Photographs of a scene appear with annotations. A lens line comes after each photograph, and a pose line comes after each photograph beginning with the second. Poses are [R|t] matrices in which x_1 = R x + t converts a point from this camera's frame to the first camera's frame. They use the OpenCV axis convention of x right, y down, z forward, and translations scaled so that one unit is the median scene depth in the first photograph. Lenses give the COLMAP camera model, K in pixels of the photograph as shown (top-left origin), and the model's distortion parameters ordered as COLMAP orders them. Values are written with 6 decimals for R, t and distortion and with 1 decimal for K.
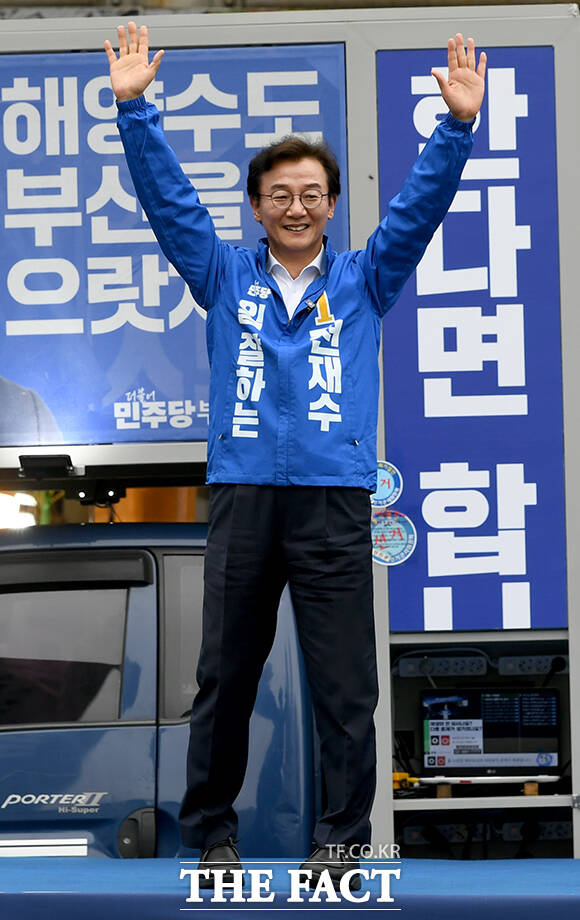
lens RADIAL K [[6517.0, 0, 289.9], [0, 6517.0, 459.3], [0, 0, 1]] dist [-0.183545, 0.000000]
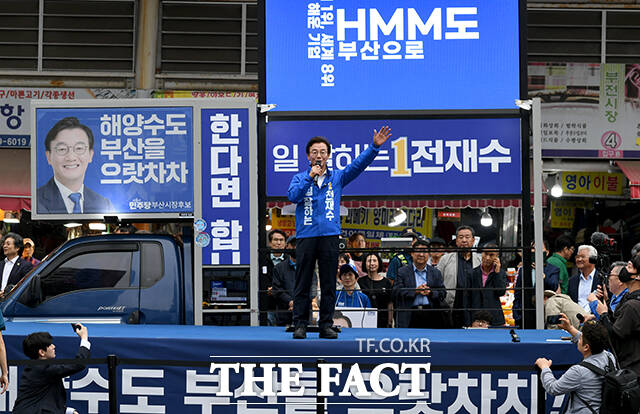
lens RADIAL K [[2523.0, 0, 320.0], [0, 2523.0, 210.2], [0, 0, 1]] dist [0.017548, 0.000000]
pose [[0.999059, 0.015239, 0.040618, 0.023486], [-0.015058, 0.999875, -0.004753, 0.001145], [-0.040685, 0.004137, 0.999163, -0.449448]]
